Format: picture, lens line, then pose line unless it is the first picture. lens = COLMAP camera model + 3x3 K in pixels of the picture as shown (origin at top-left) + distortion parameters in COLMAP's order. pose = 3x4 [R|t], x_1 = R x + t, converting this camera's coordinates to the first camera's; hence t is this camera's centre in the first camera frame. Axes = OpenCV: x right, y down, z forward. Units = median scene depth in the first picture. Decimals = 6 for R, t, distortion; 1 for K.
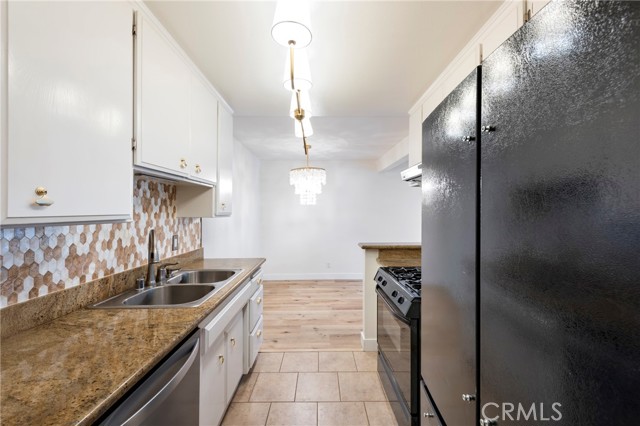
lens RADIAL K [[251.8, 0, 318.2], [0, 251.8, 209.5], [0, 0, 1]] dist [0.012290, -0.002283]
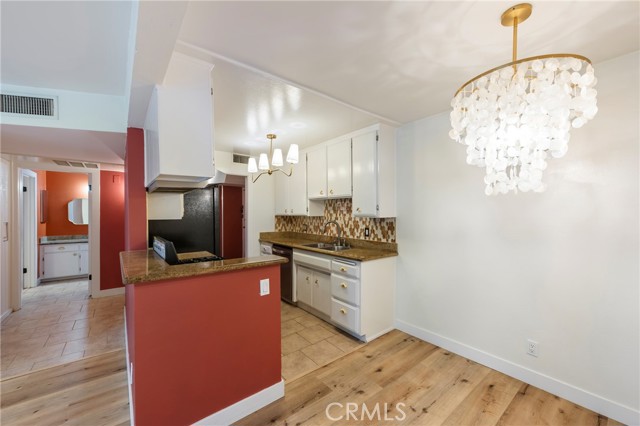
lens RADIAL K [[251.8, 0, 318.9], [0, 251.8, 214.7], [0, 0, 1]] dist [0.012290, -0.002283]
pose [[-0.782821, 0.006351, -0.622214, 0.562839], [0.007654, 0.999971, 0.000577, 0.012936], [0.622200, -0.004310, -0.782847, 1.701165]]
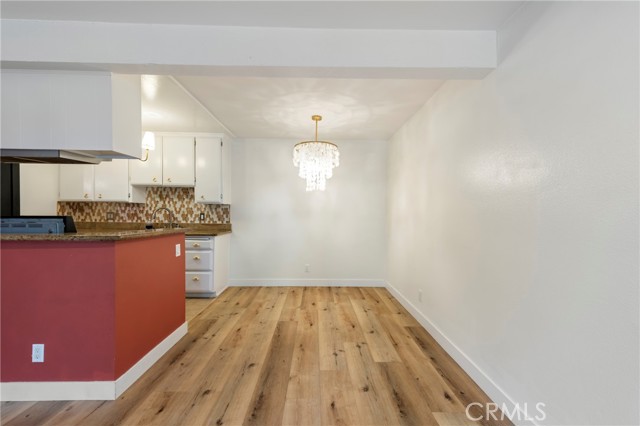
lens RADIAL K [[251.8, 0, 323.0], [0, 251.8, 216.7], [0, 0, 1]] dist [0.012290, -0.002283]
pose [[0.025318, 0.013844, -0.999584, 1.173532], [-0.003707, 0.999899, 0.013754, 0.081953], [0.999673, 0.003358, 0.025367, 1.550341]]
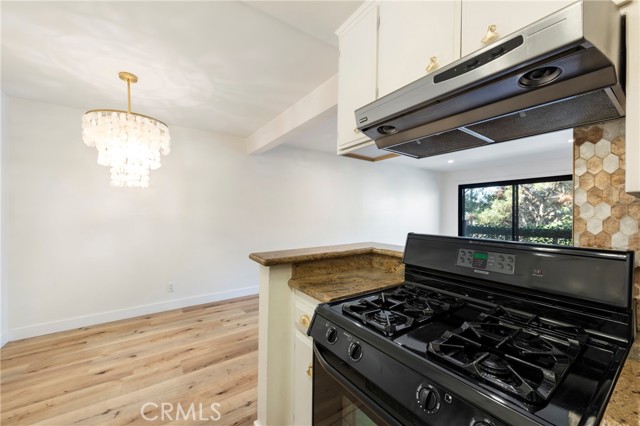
lens RADIAL K [[251.8, 0, 319.5], [0, 251.8, 215.4], [0, 0, 1]] dist [0.012290, -0.002283]
pose [[0.826876, 0.000301, 0.562385, -0.016908], [-0.010440, 0.999836, 0.014814, 0.045589], [-0.562288, -0.018120, 0.826743, 0.511966]]
